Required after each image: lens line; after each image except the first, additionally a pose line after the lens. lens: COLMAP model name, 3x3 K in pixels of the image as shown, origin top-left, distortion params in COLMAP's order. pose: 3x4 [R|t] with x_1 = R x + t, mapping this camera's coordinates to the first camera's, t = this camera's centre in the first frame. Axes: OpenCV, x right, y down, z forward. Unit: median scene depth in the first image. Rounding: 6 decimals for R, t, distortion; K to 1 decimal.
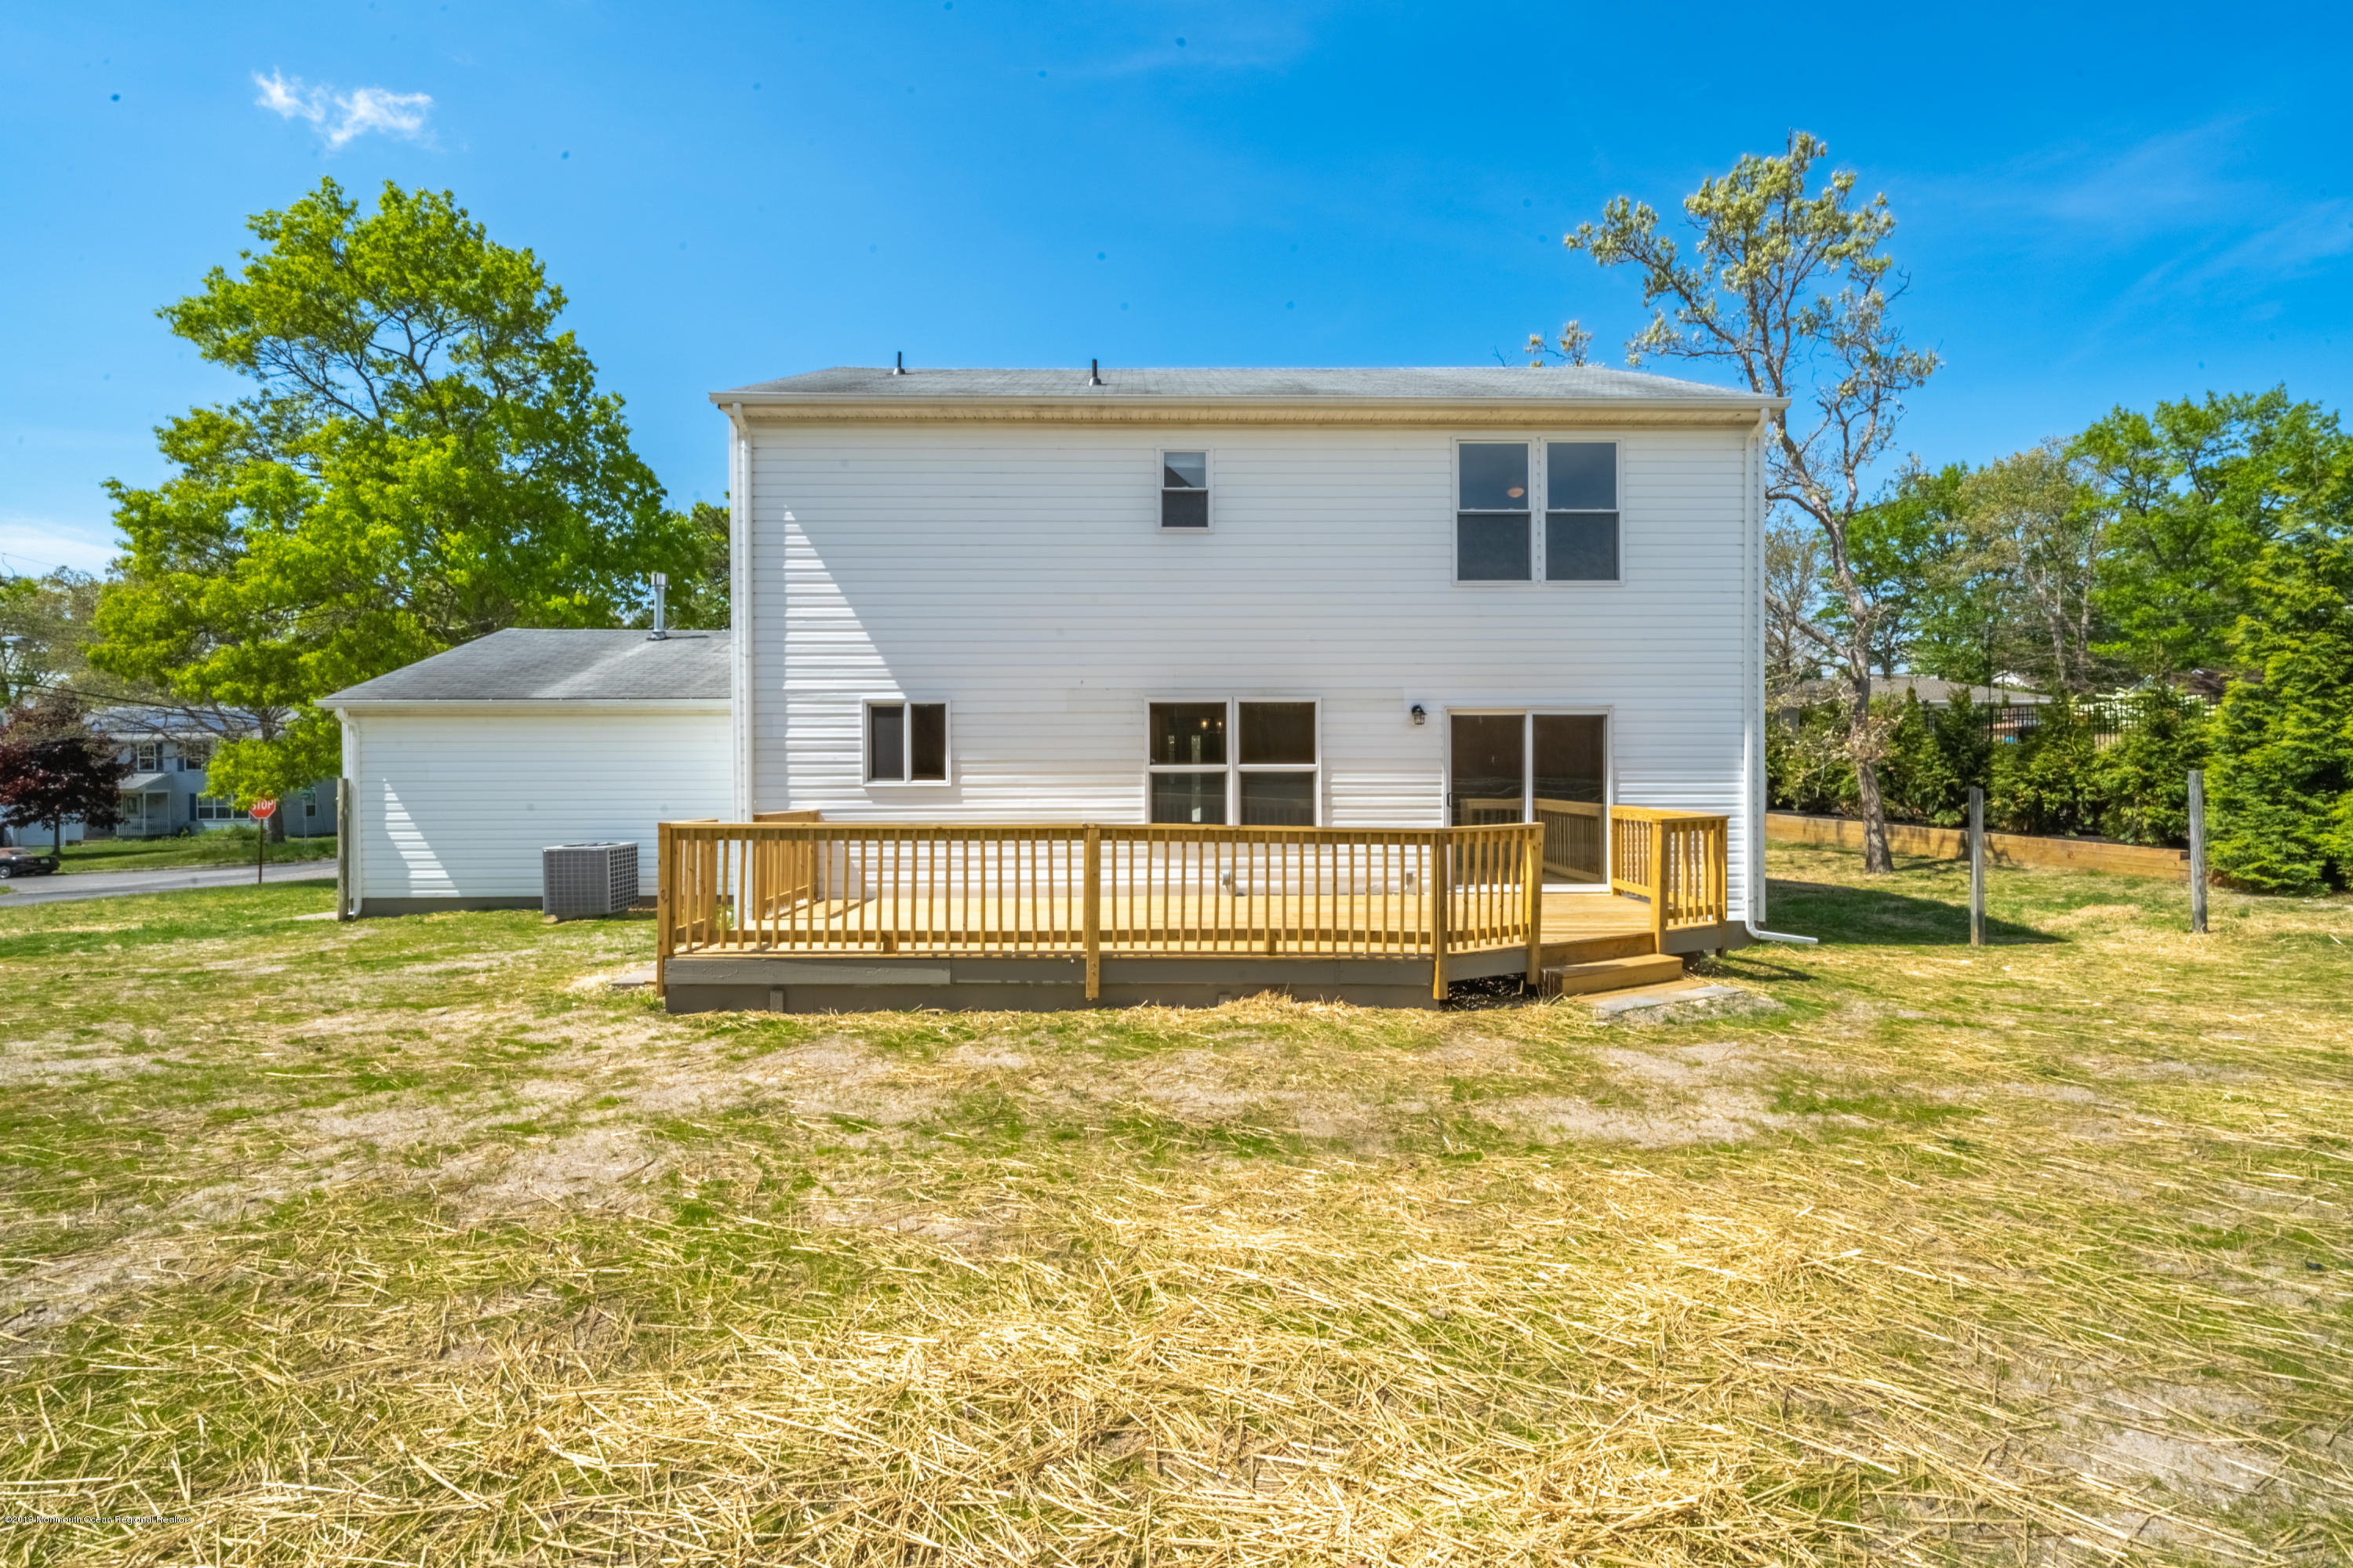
lens RADIAL K [[1069.3, 0, 1176.5], [0, 1069.3, 784.0], [0, 0, 1]] dist [0.000469, 0.000108]
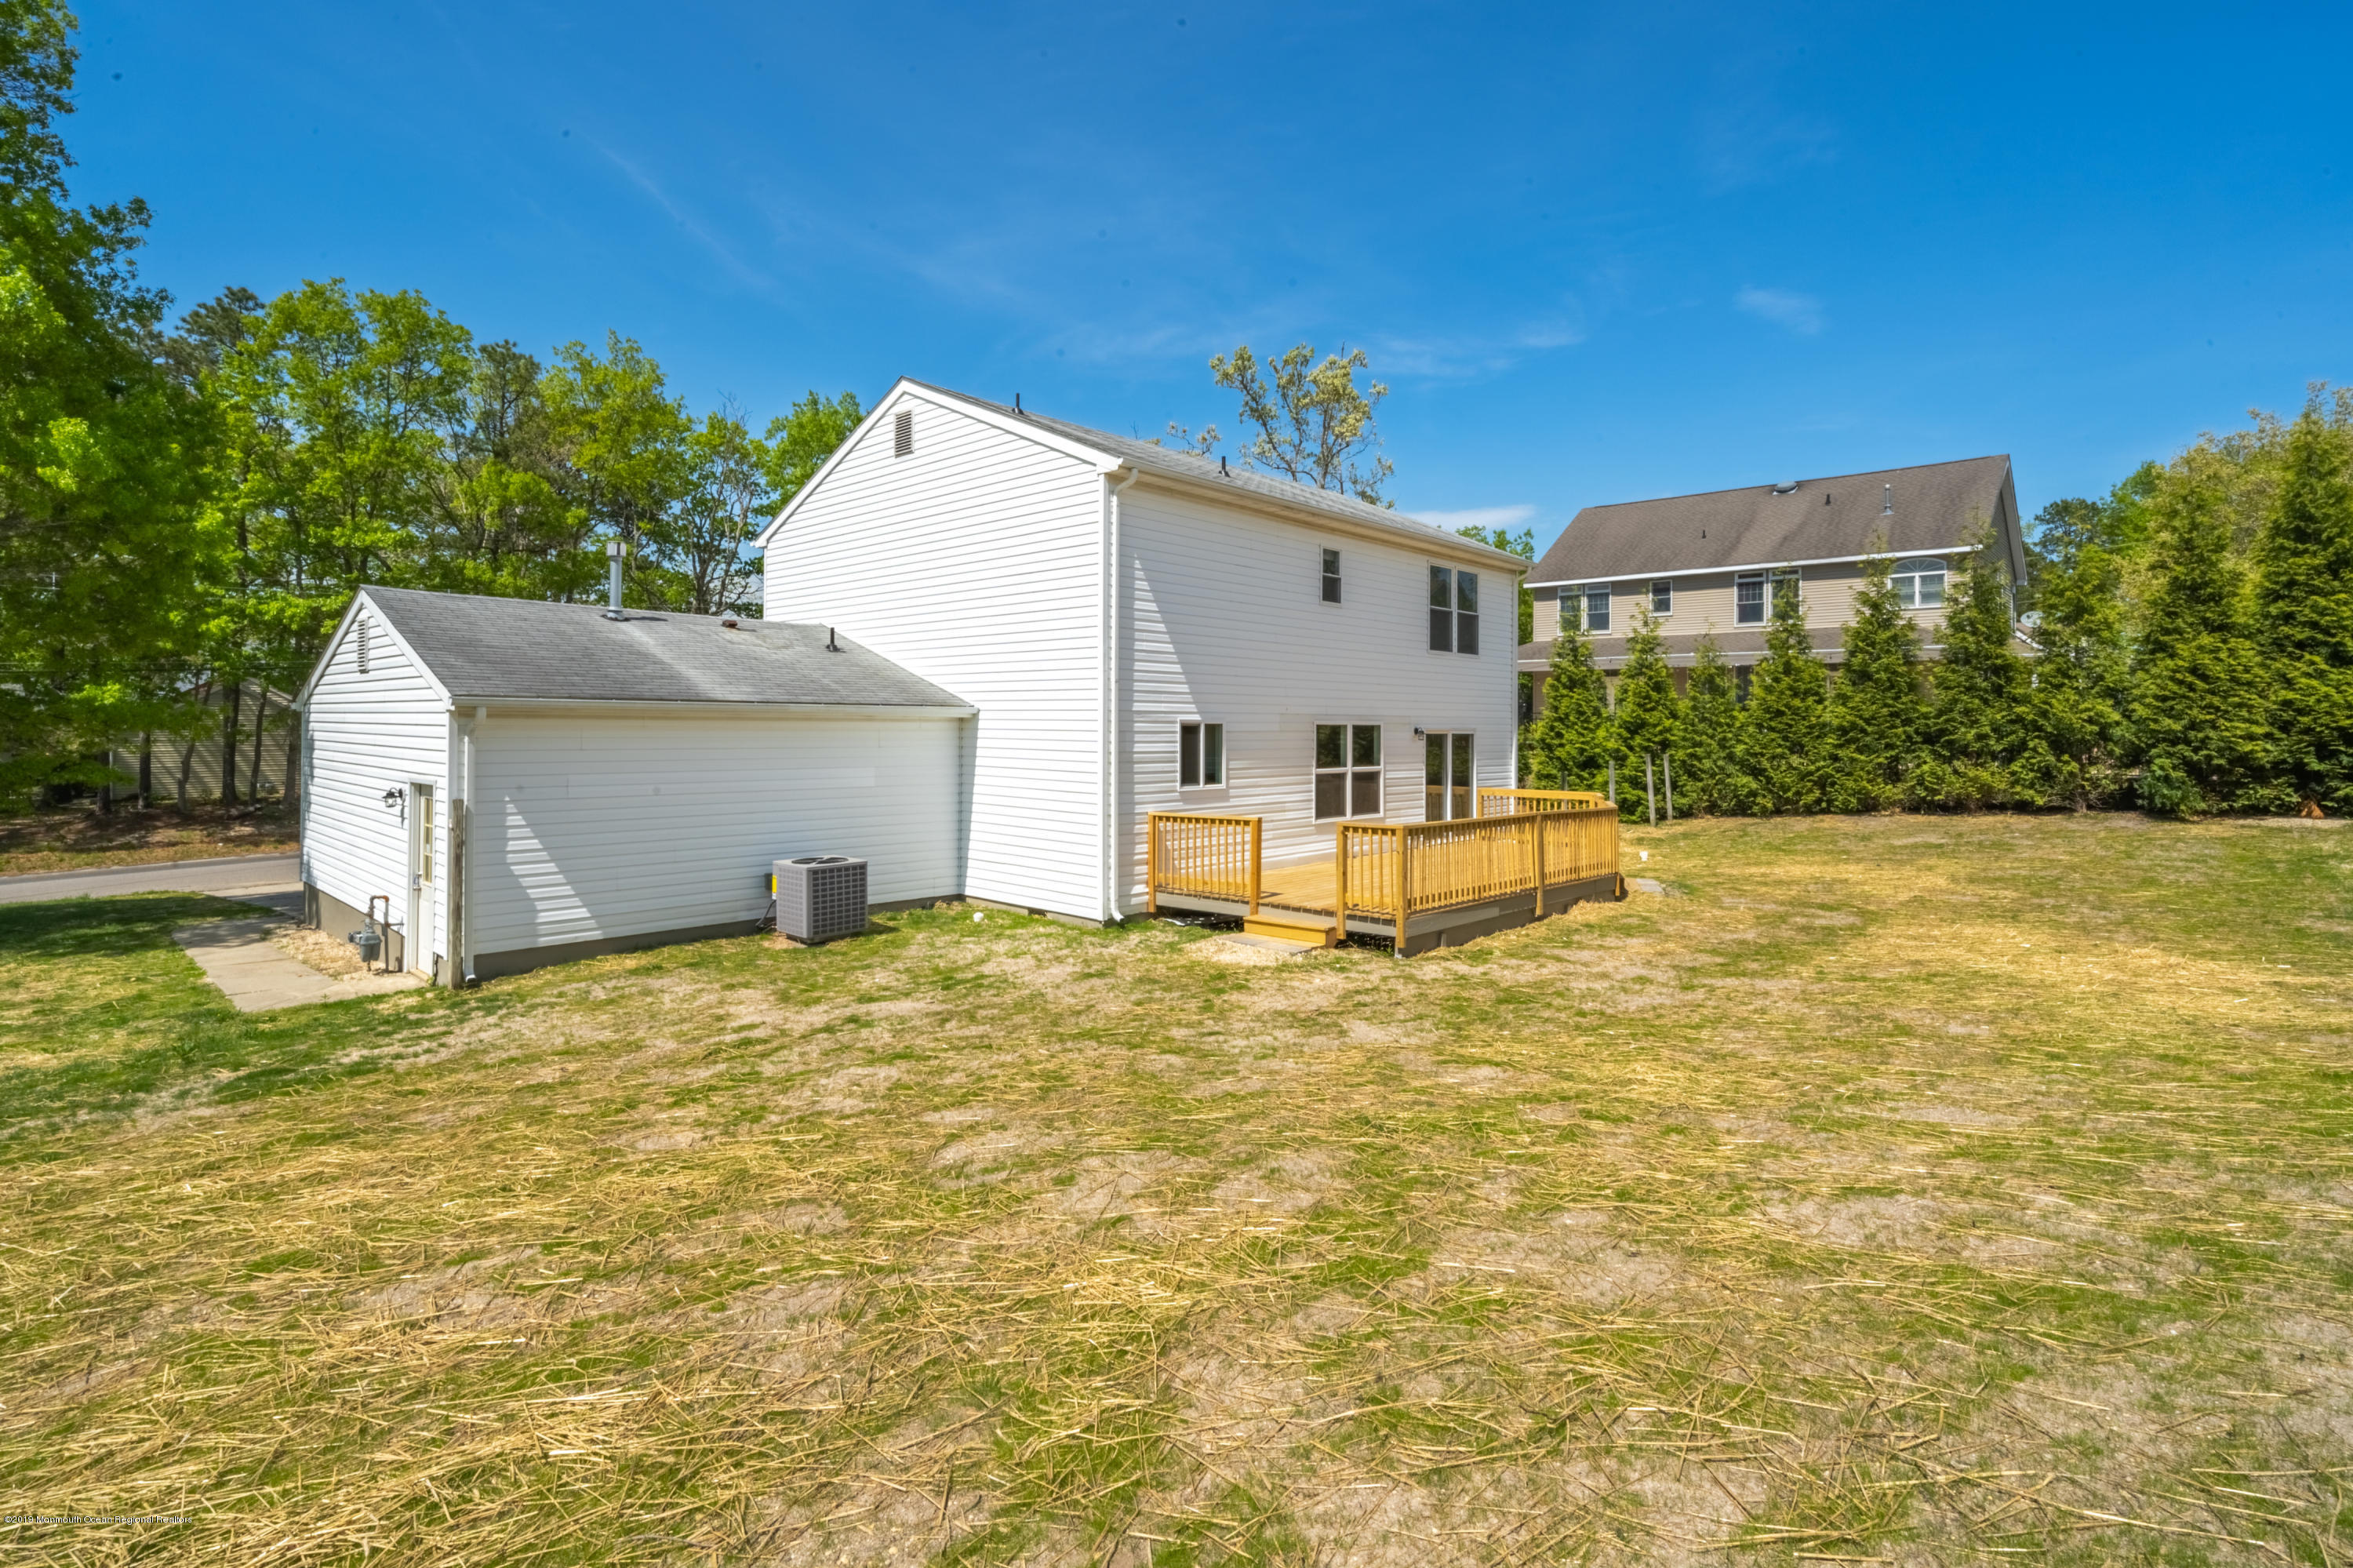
lens RADIAL K [[1095.6, 0, 1174.1], [0, 1095.6, 741.4], [0, 0, 1]] dist [-0.000258, -0.000002]
pose [[0.699837, -0.000939, 0.714301, -1.184702], [0.004518, 0.999985, -0.003112, -0.049993], [-0.714288, 0.005405, 0.699831, 0.122833]]
